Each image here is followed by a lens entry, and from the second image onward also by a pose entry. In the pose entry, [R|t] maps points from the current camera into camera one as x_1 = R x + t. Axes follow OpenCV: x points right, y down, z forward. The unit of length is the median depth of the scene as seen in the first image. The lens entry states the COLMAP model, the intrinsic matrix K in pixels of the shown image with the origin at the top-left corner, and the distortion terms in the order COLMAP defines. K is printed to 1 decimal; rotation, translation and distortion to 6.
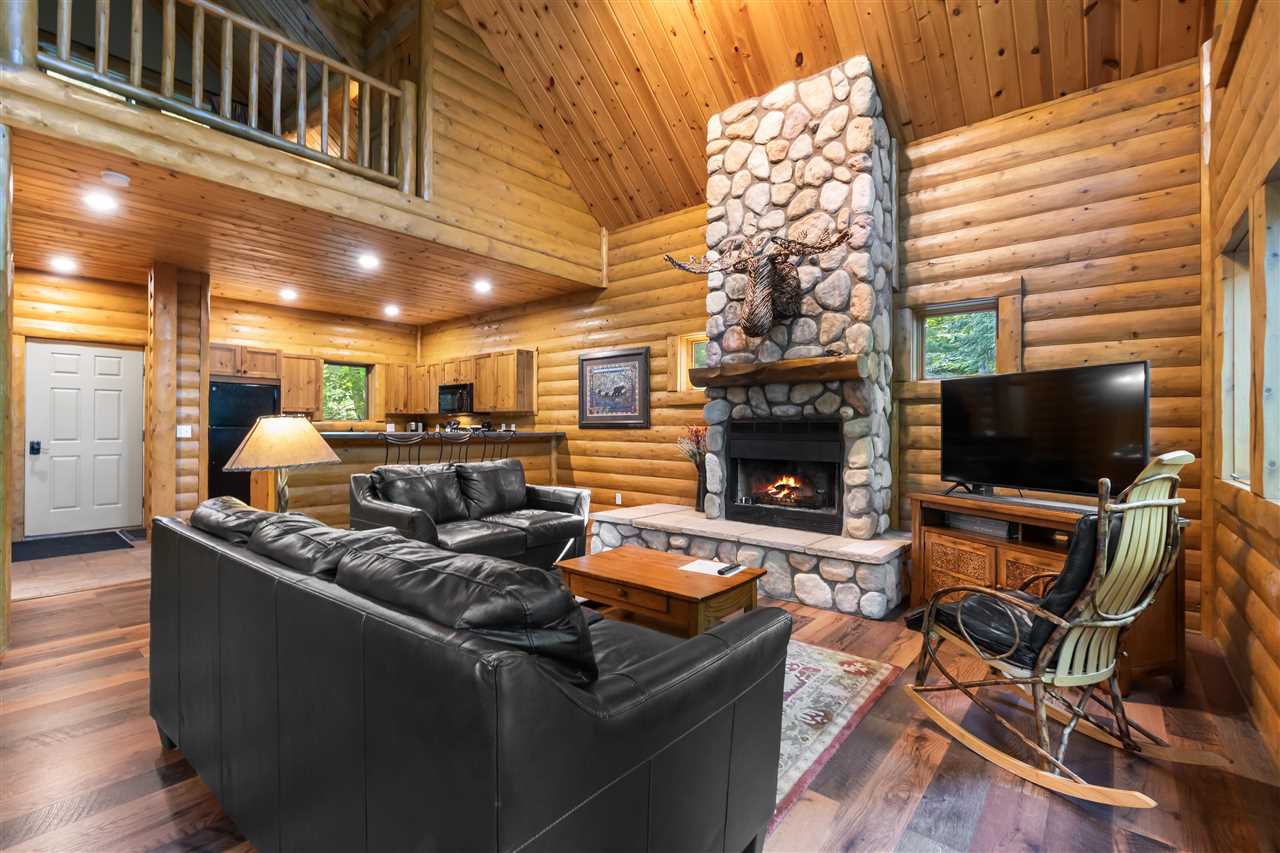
lens RADIAL K [[566.5, 0, 635.8], [0, 566.5, 422.9], [0, 0, 1]] dist [-0.002407, -0.000439]
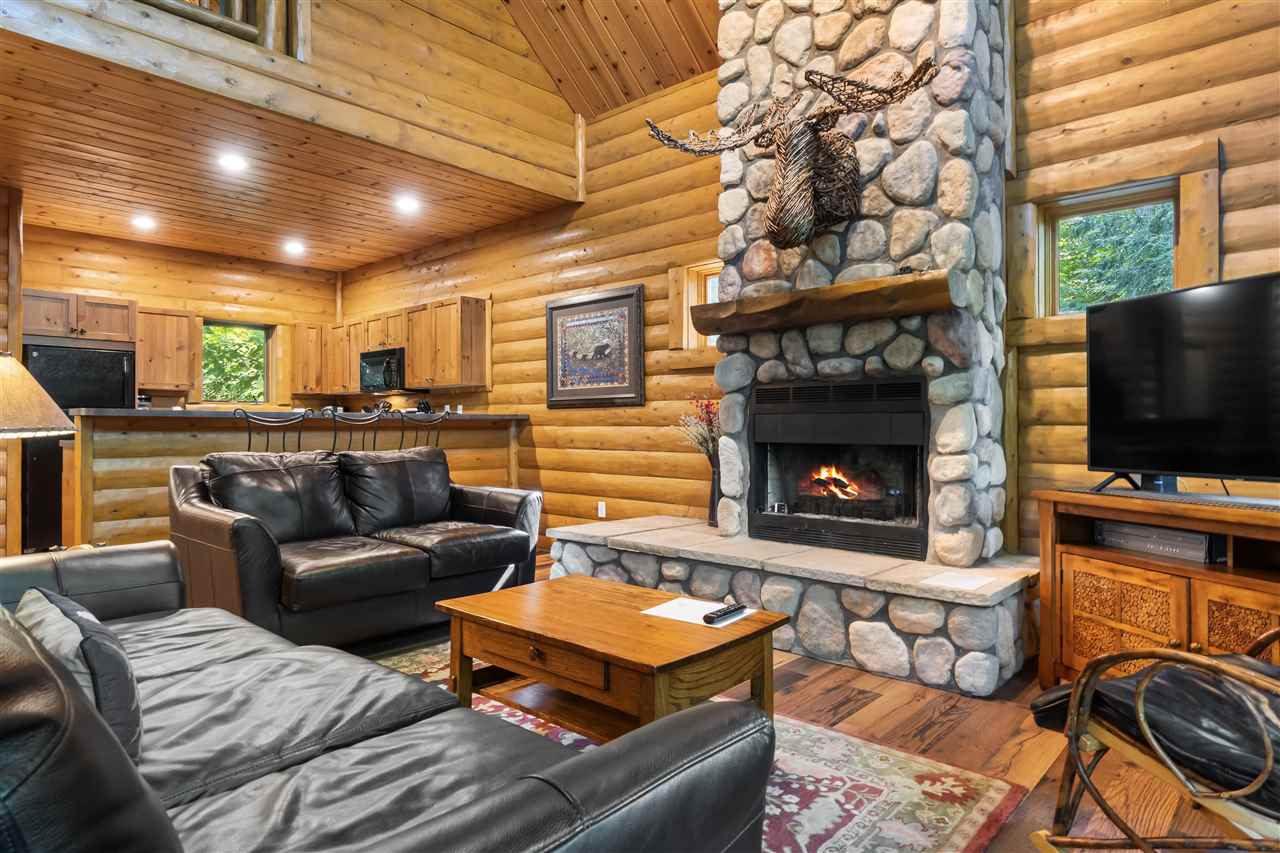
lens RADIAL K [[735.2, 0, 643.8], [0, 735.2, 419.4], [0, 0, 1]] dist [-0.007043, 0.001434]
pose [[0.999429, -0.004127, -0.033546, 0.073172], [0.004050, 0.999989, -0.002371, 0.040038], [0.033555, 0.002234, 0.999434, 0.162707]]
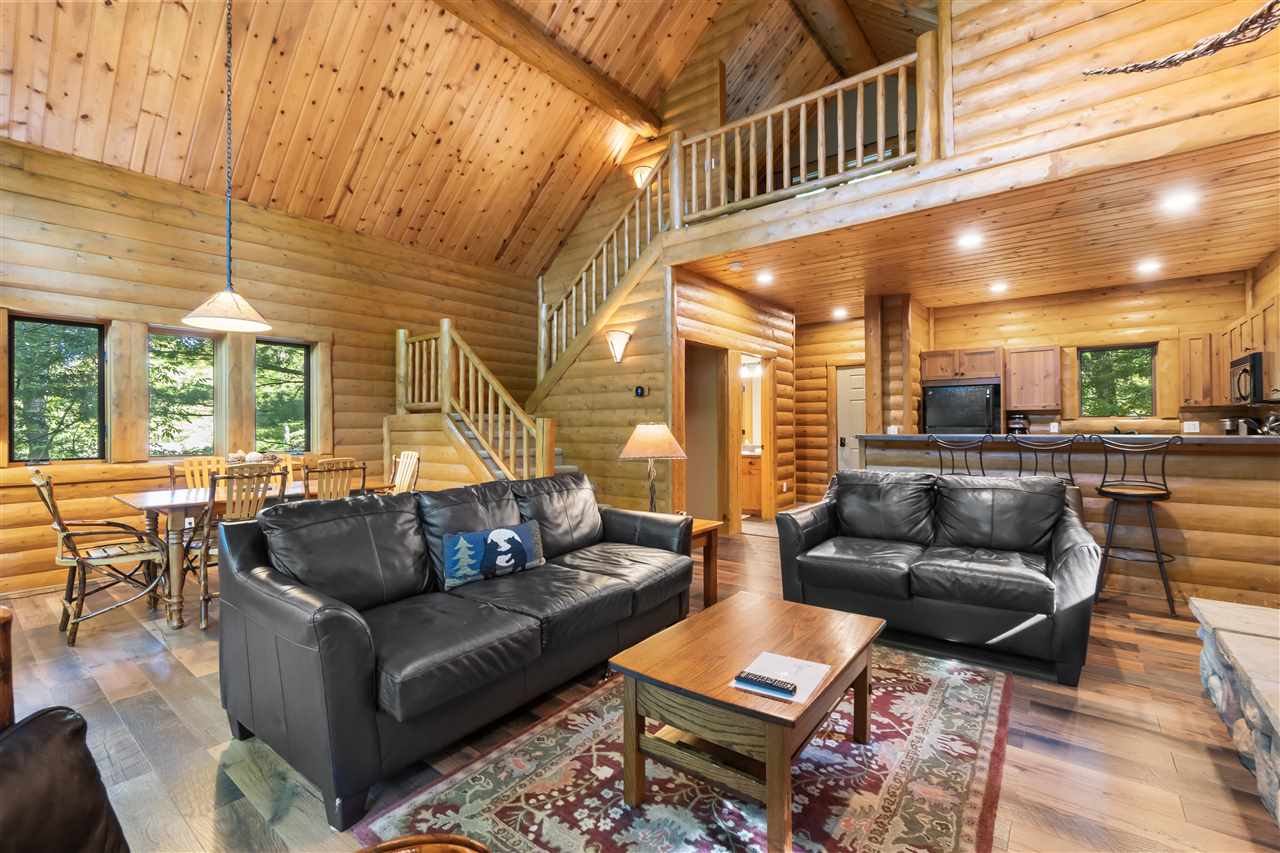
lens RADIAL K [[555.7, 0, 634.5], [0, 555.7, 421.0], [0, 0, 1]] dist [-0.000821, -0.000115]
pose [[0.028263, -0.011828, -0.999531, 0.479536], [0.015182, 0.999820, -0.011402, -0.001288], [0.999485, -0.014853, 0.028438, 0.565853]]
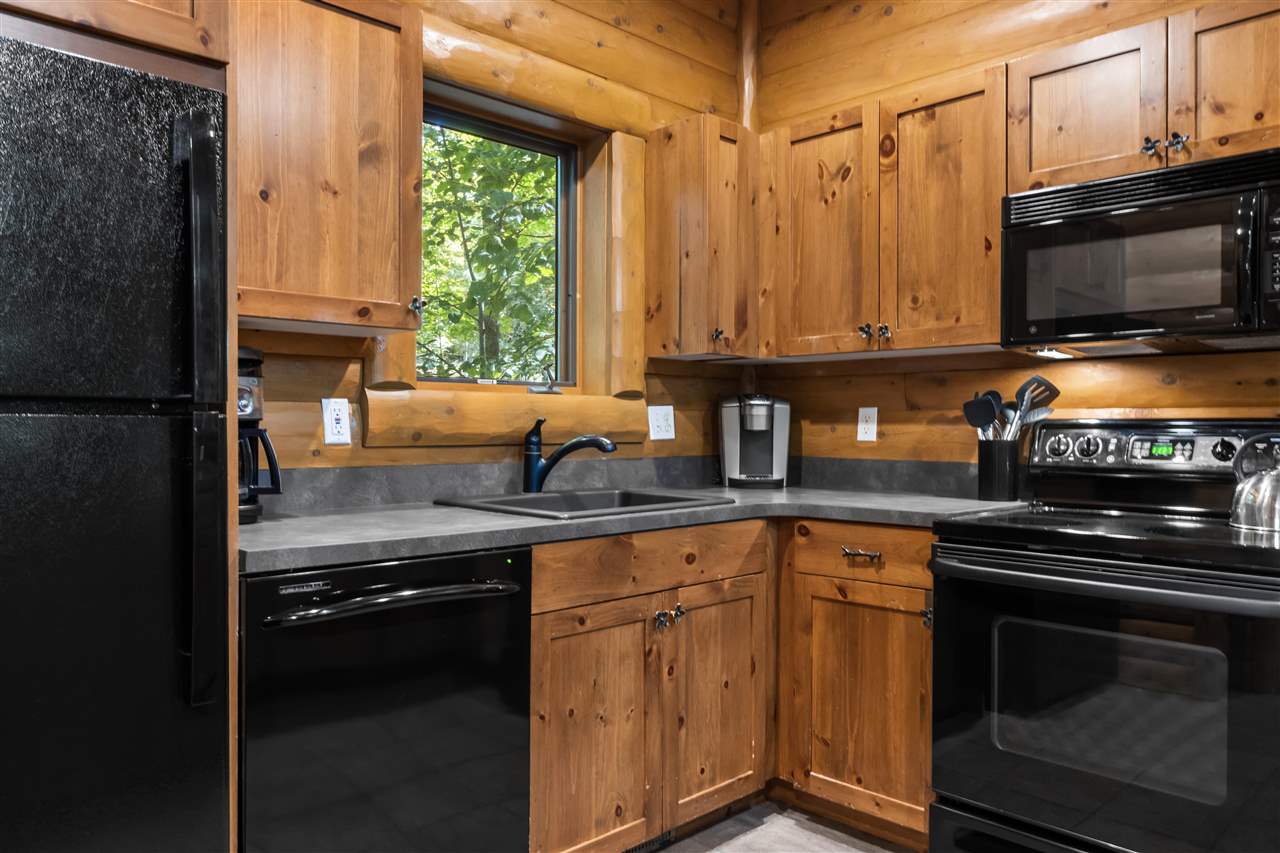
lens RADIAL K [[894.7, 0, 633.7], [0, 894.7, 432.3], [0, 0, 1]] dist [-0.001328, 0.001388]
pose [[0.994982, 0.001469, -0.100047, -0.810232], [0.000261, 0.999851, 0.017282, 0.012545], [0.100058, -0.017221, 0.994833, 1.275832]]
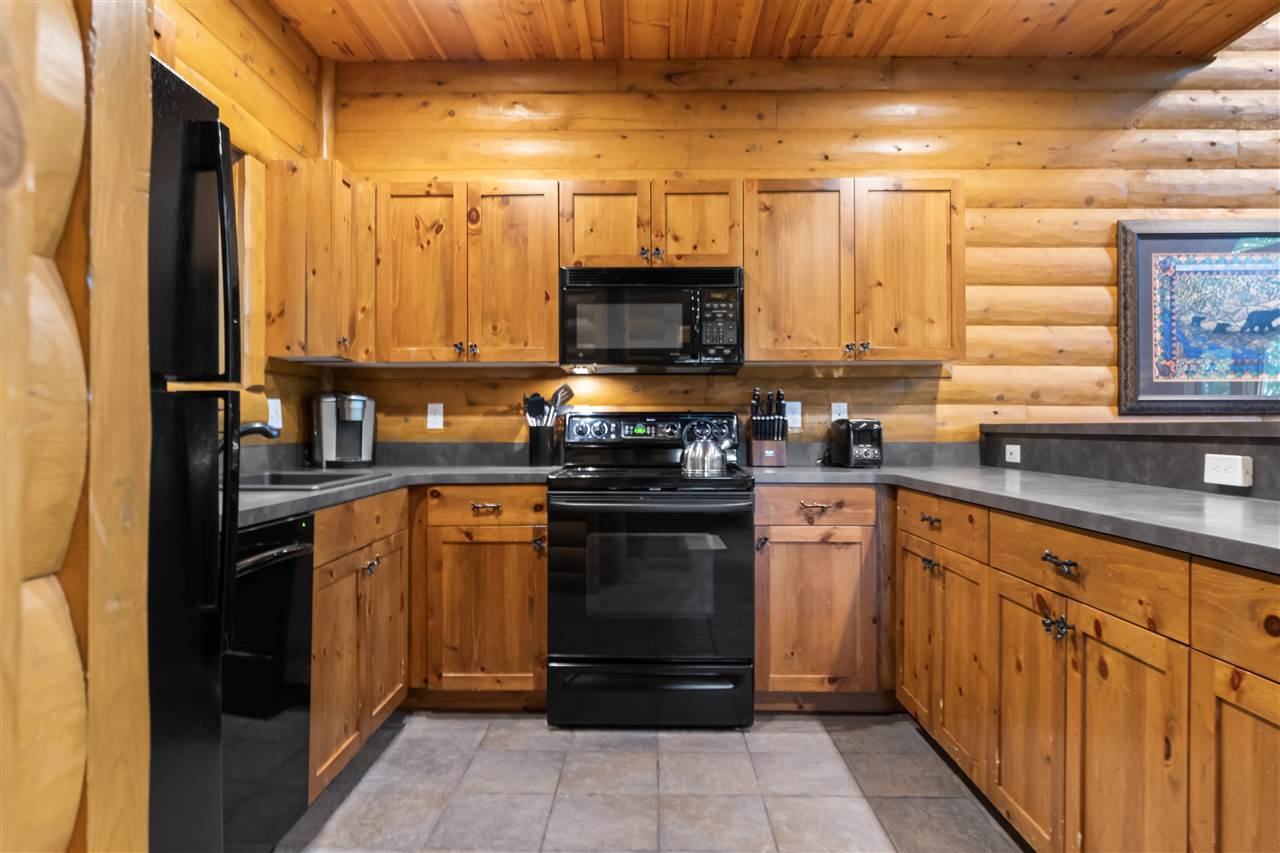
lens RADIAL K [[773.2, 0, 631.0], [0, 773.2, 417.7], [0, 0, 1]] dist [-0.011225, -0.001046]
pose [[0.776602, 0.003013, 0.629984, -1.047960], [-0.002161, 0.999995, -0.002120, 0.021432], [-0.629987, 0.000285, 0.776605, 1.237403]]
